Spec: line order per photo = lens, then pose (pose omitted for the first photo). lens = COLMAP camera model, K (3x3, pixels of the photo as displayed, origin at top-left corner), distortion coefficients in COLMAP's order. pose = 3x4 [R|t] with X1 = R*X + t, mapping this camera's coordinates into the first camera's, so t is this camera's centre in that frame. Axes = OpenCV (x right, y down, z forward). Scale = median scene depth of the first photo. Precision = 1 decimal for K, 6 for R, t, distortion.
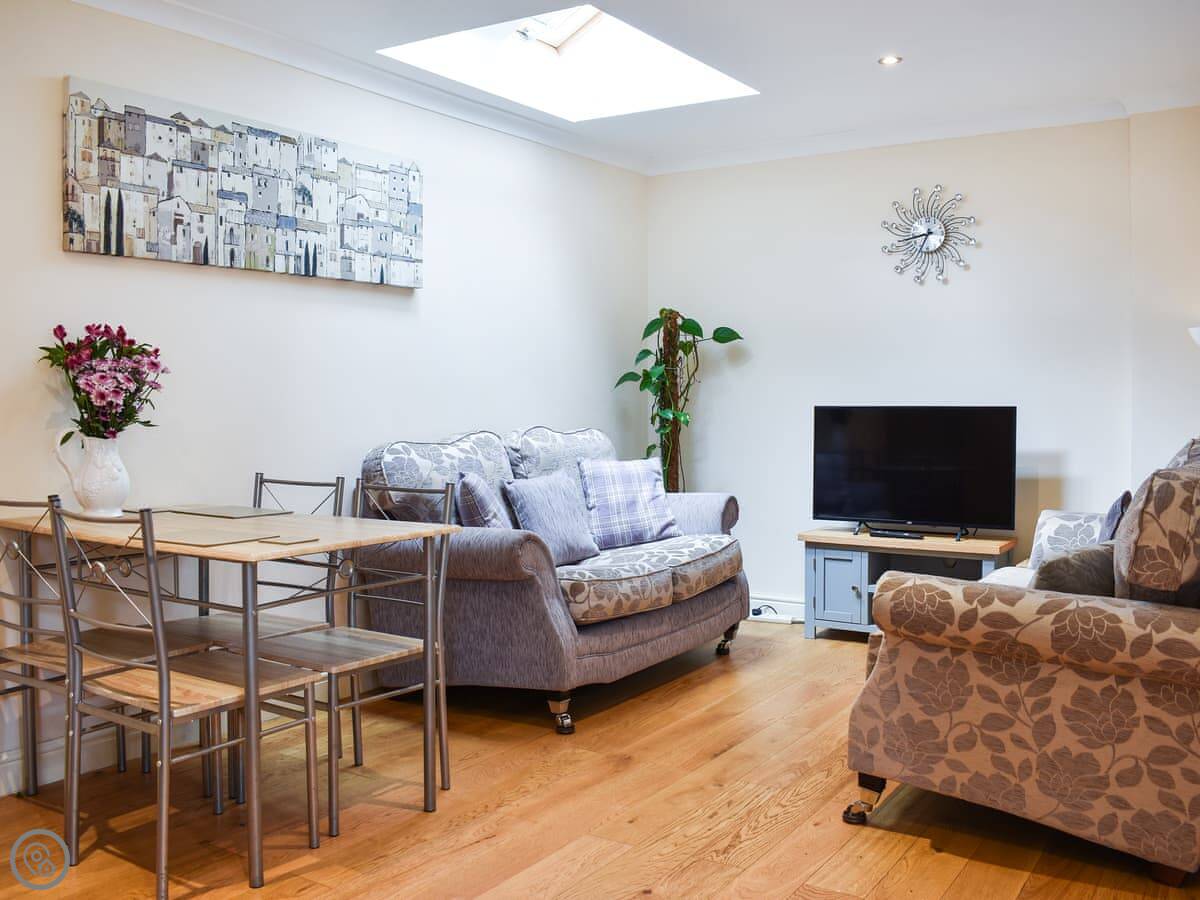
lens RADIAL K [[1094.3, 0, 602.8], [0, 1094.3, 446.8], [0, 0, 1]] dist [-0.114162, 0.000000]
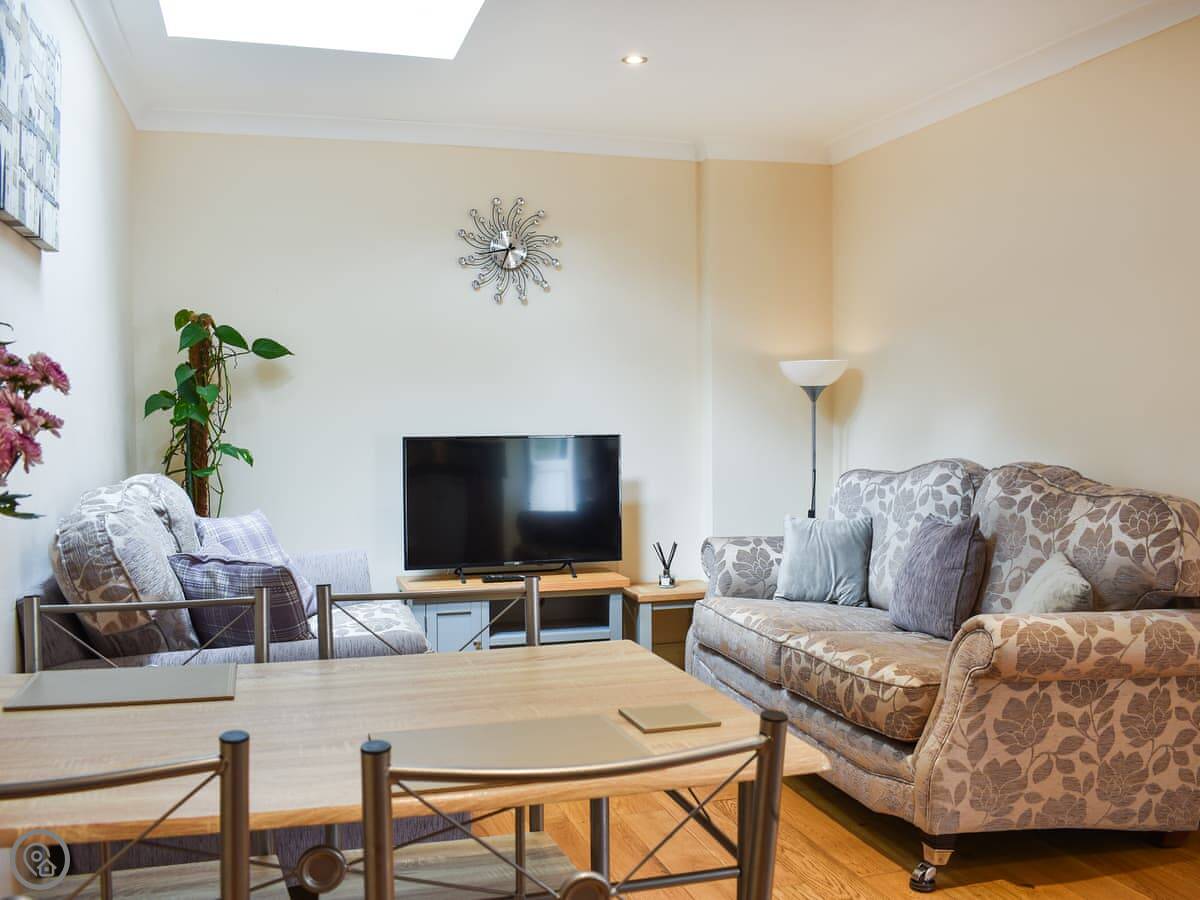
lens RADIAL K [[1094.3, 0, 598.8], [0, 1094.3, 445.3], [0, 0, 1]] dist [-0.114162, 0.000000]
pose [[0.651709, -0.016954, 0.758280, -0.692534], [0.032939, 0.999440, -0.005963, -0.041659], [-0.757754, 0.028863, 0.651902, 0.653970]]
